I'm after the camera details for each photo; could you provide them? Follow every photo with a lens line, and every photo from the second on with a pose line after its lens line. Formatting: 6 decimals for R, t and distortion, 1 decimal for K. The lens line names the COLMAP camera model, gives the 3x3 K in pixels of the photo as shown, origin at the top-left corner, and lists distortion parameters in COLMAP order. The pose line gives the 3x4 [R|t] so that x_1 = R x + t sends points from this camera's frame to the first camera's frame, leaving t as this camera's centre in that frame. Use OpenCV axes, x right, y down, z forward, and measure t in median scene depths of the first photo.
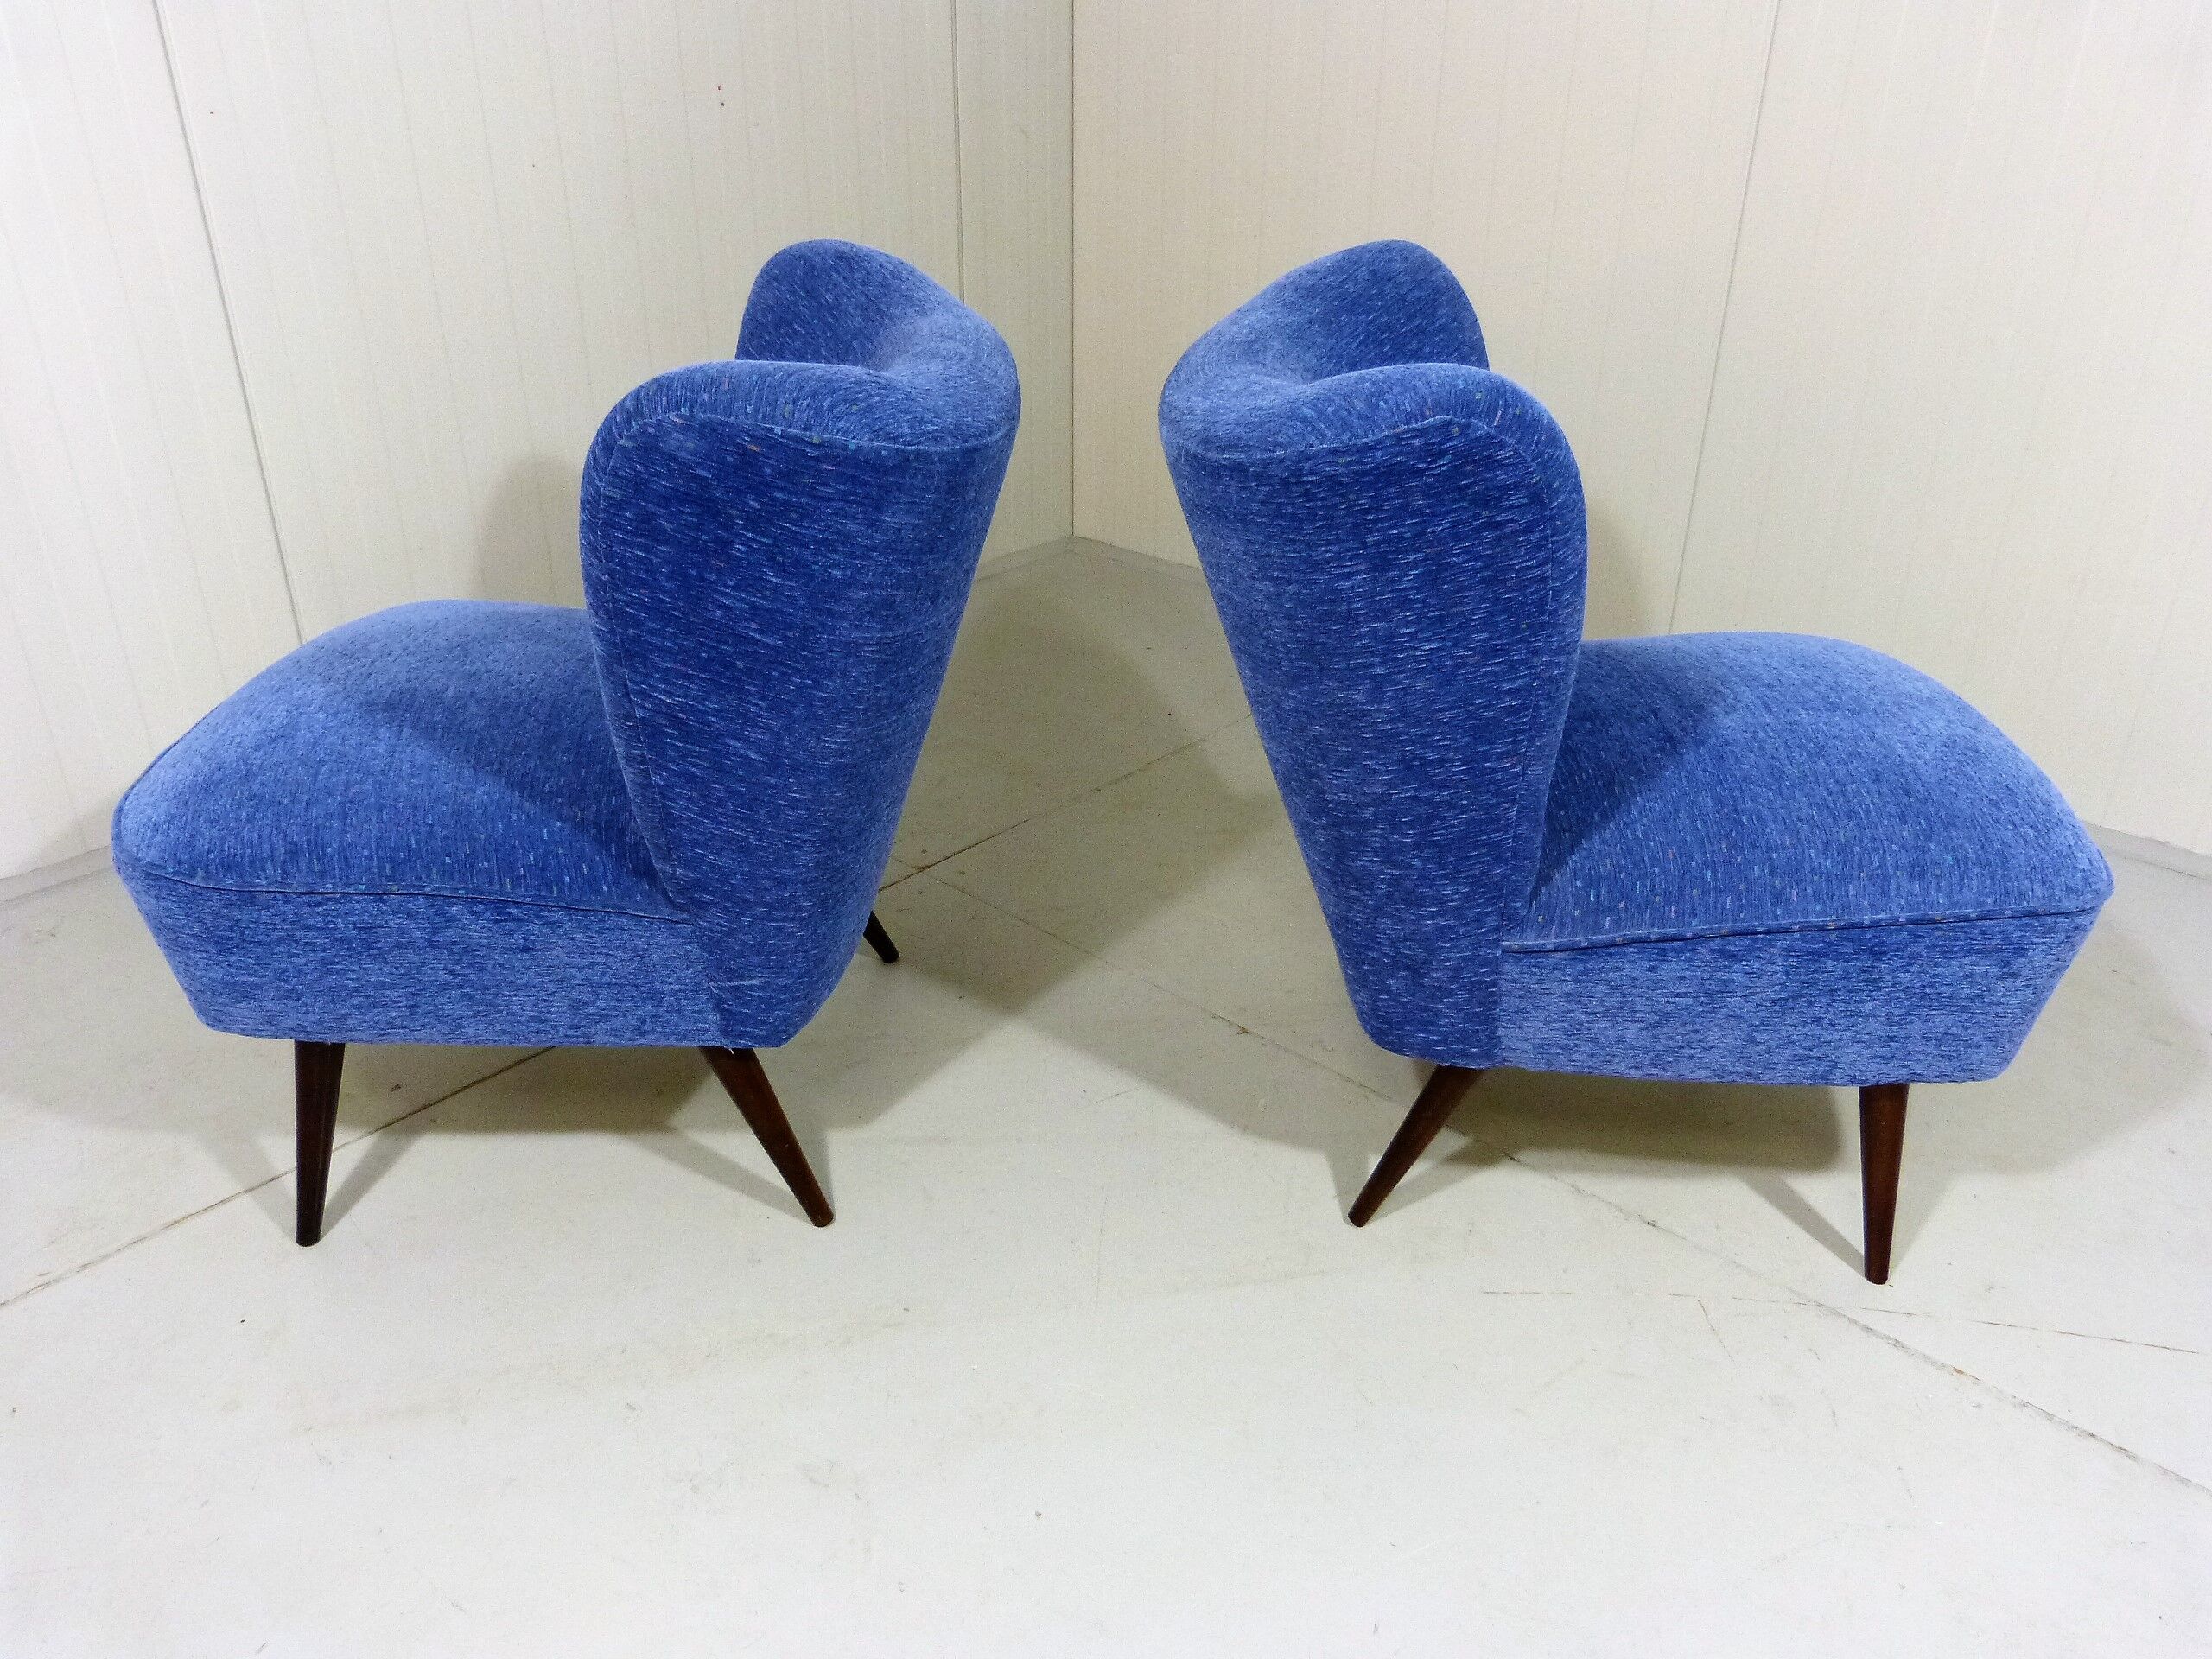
lens RADIAL K [[1605.9, 0, 1106.0], [0, 1605.9, 829.5], [0, 0, 1]] dist [-0.015753, 0.003249]
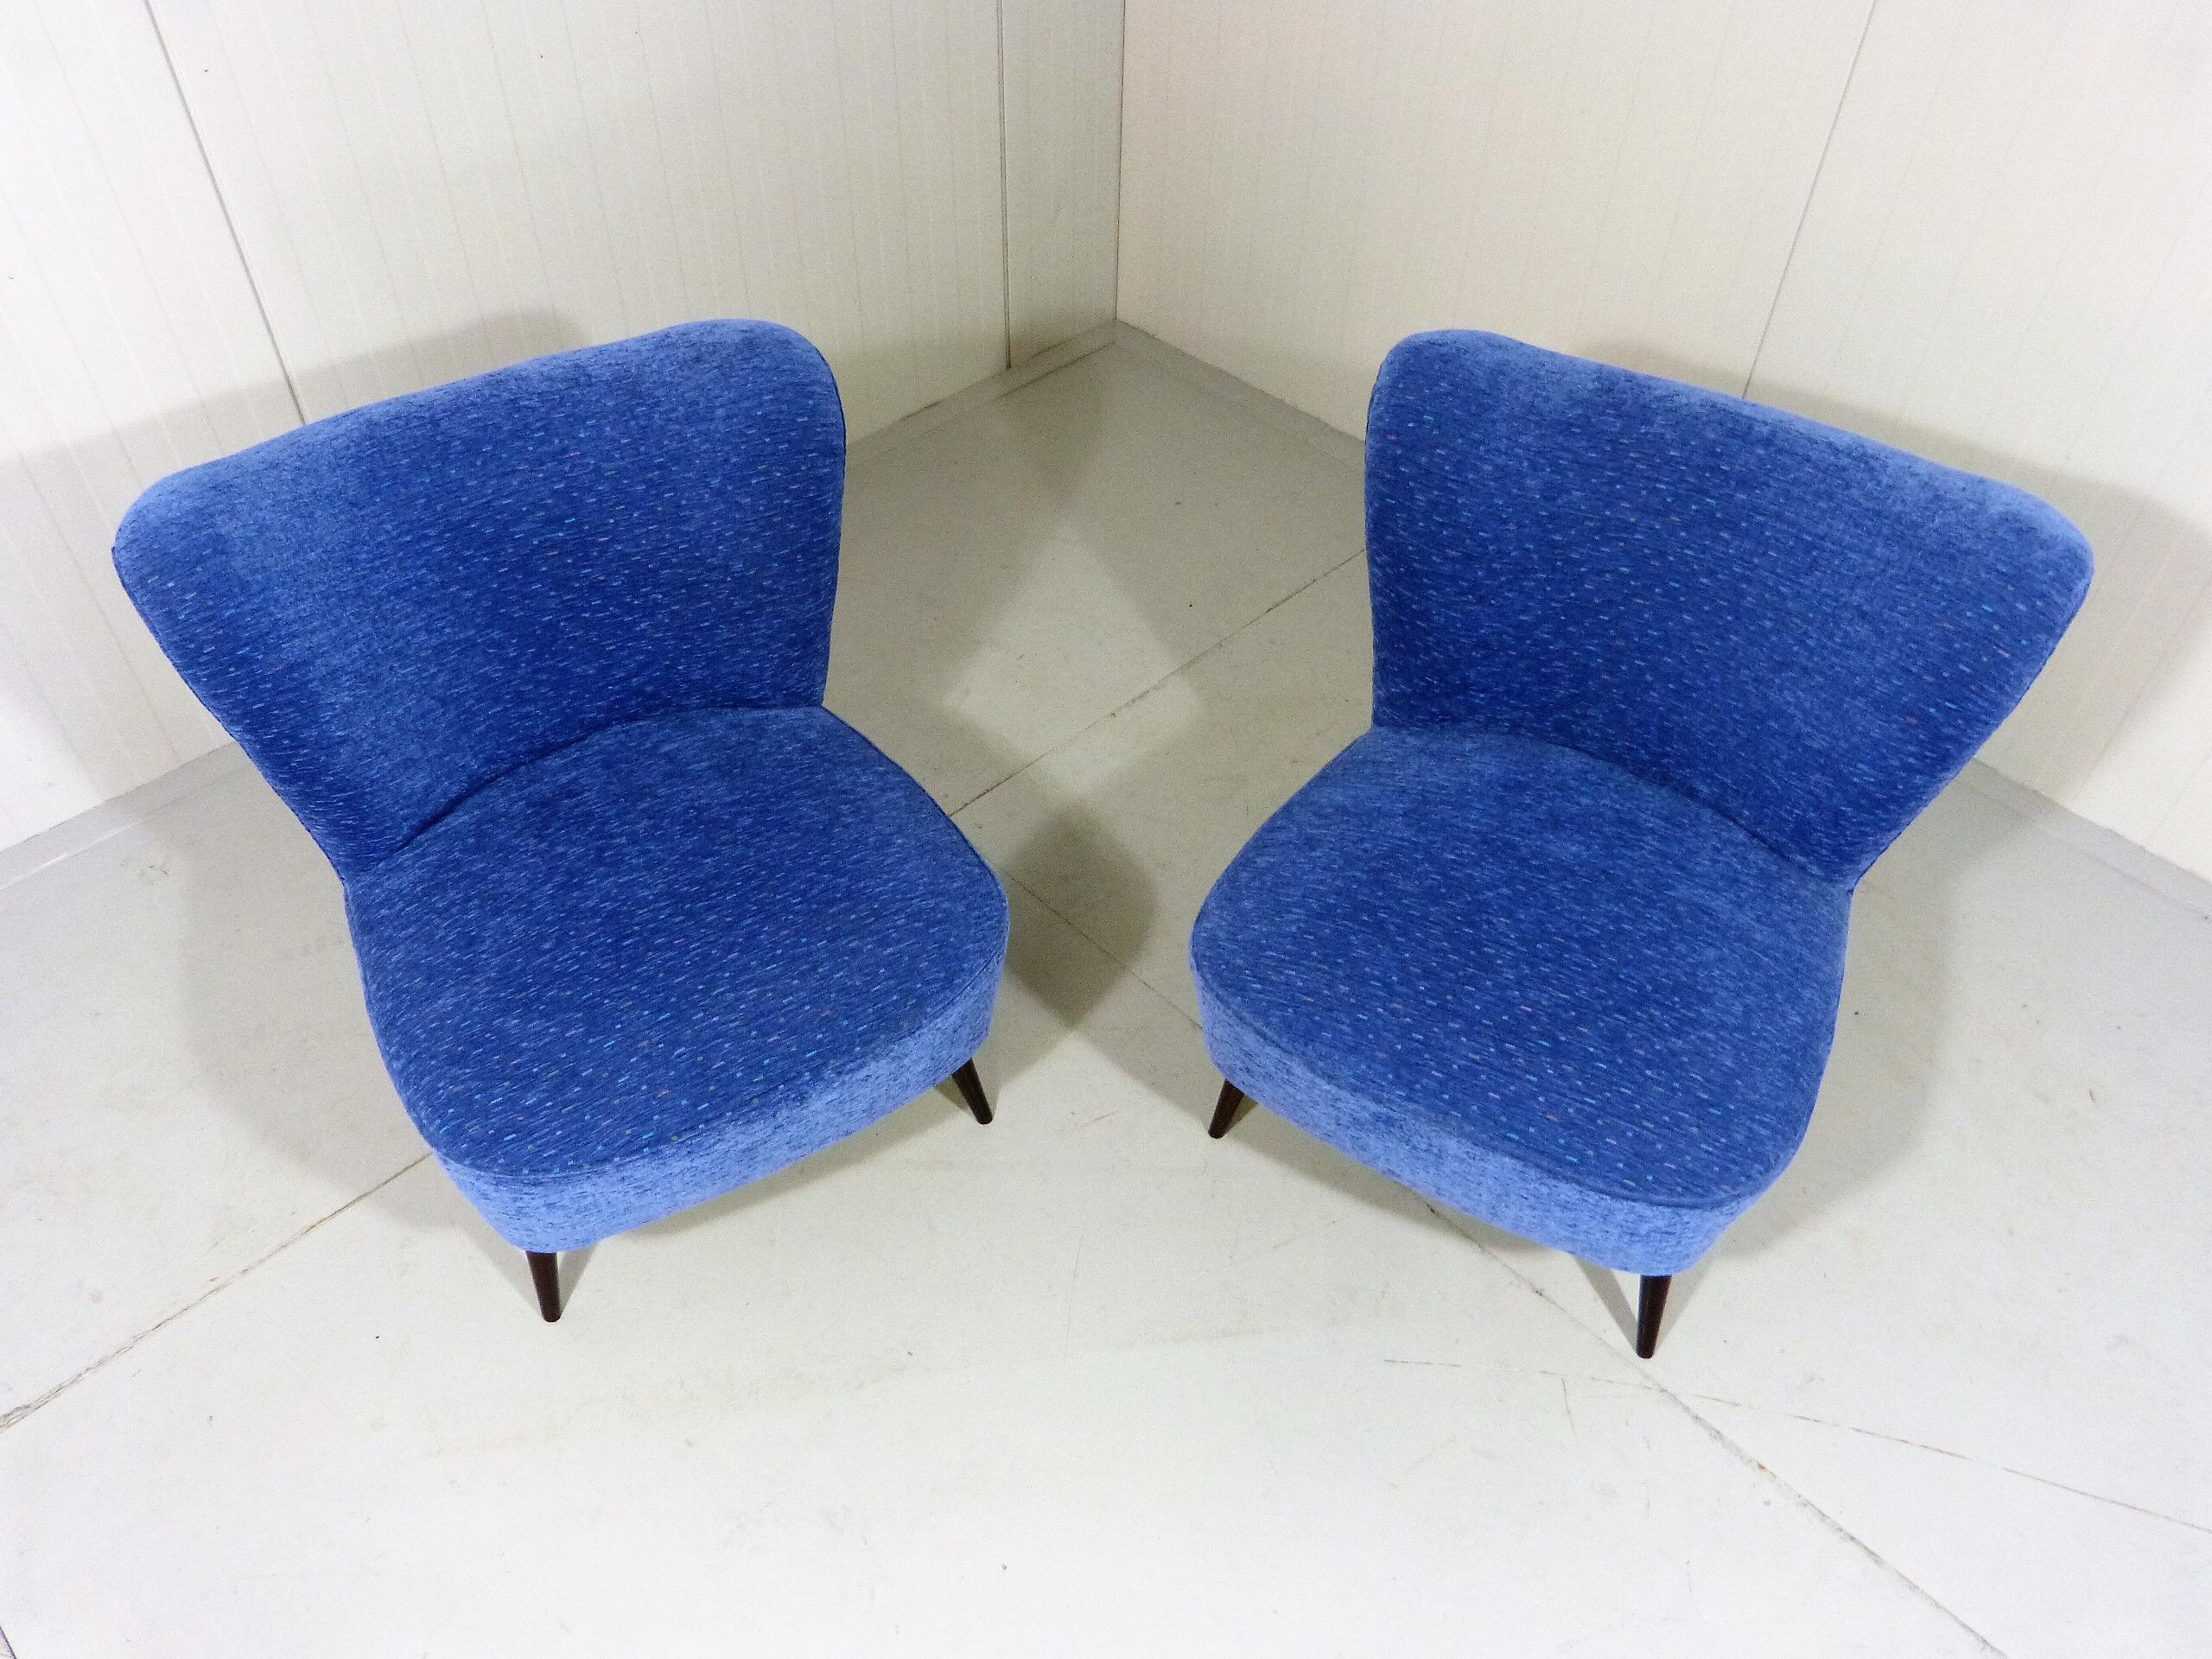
lens RADIAL K [[1620.8, 0, 1105.2], [0, 1620.8, 792.5], [0, 0, 1]] dist [-0.017468, 0.003278]
pose [[0.998408, 0.046384, -0.032082, 0.050515], [-0.034596, 0.952952, 0.301142, -0.546669], [0.044541, -0.299553, 0.953039, -0.050007]]
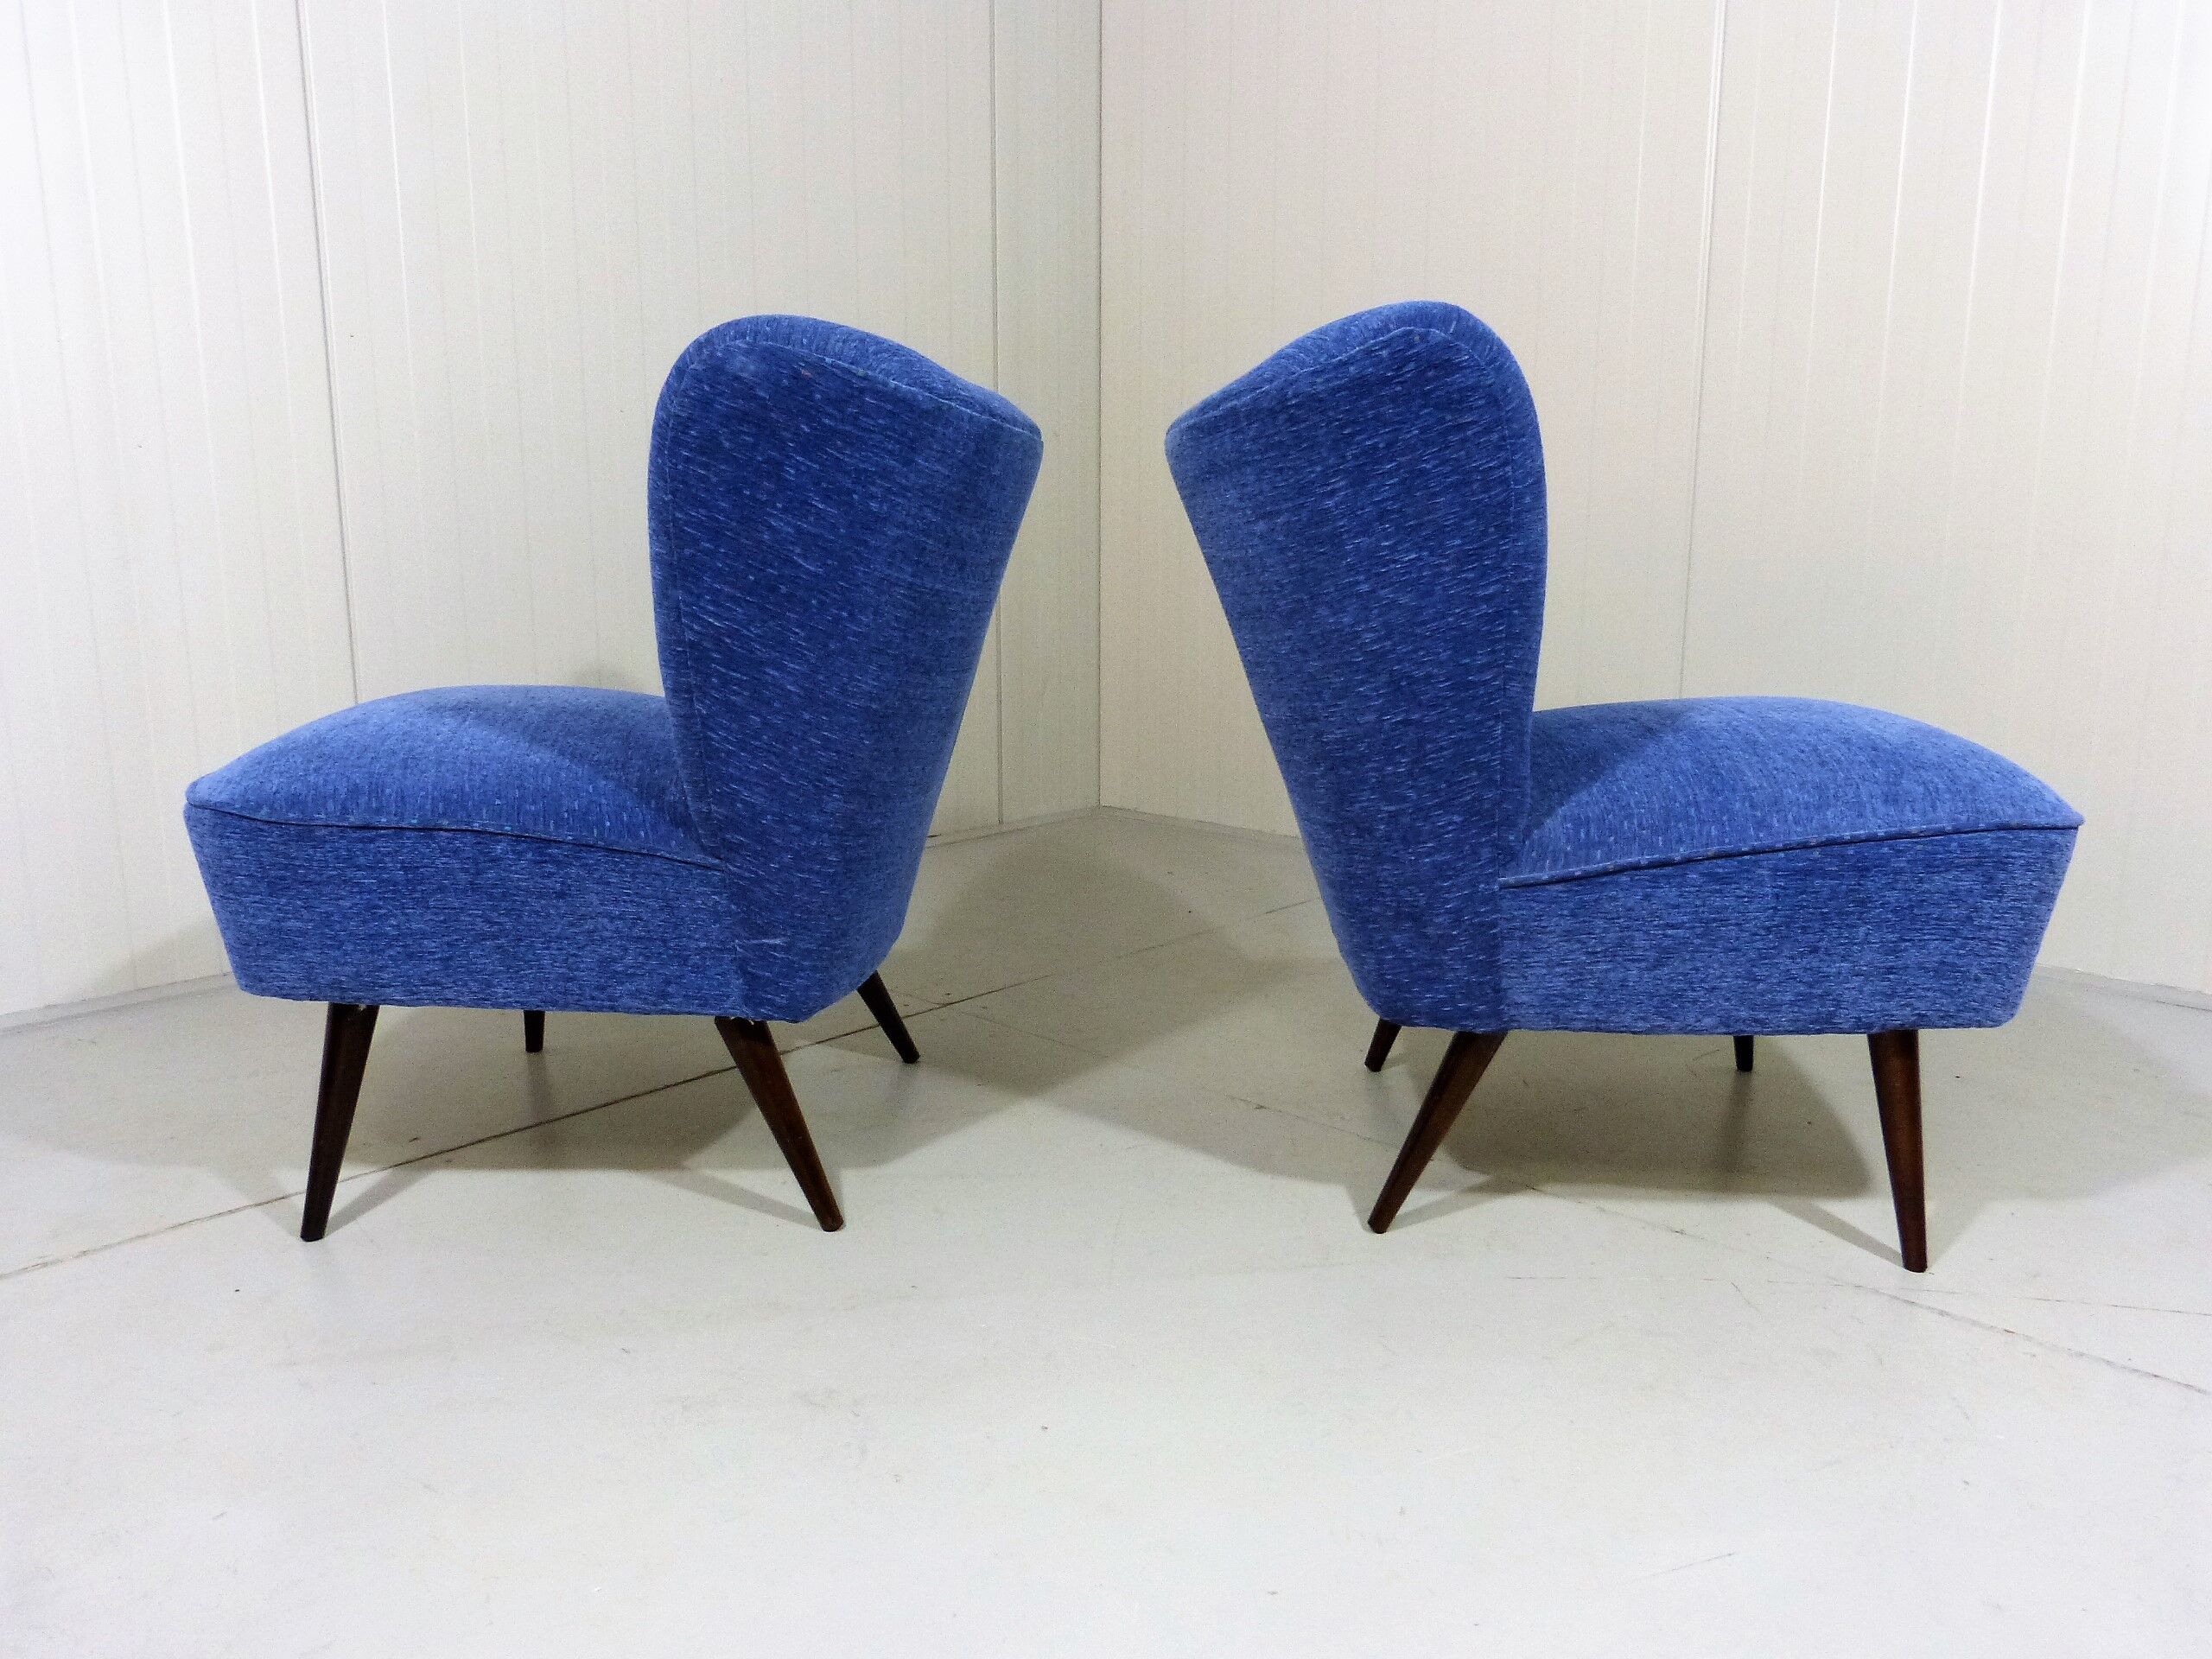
lens RADIAL K [[1605.5, 0, 1112.9], [0, 1605.5, 842.9], [0, 0, 1]] dist [-0.012982, -0.002892]
pose [[0.999869, -0.003235, -0.015882, 0.014261], [-0.001179, 0.962759, -0.270360, 0.340230], [0.016165, 0.270343, 0.962628, -0.009279]]
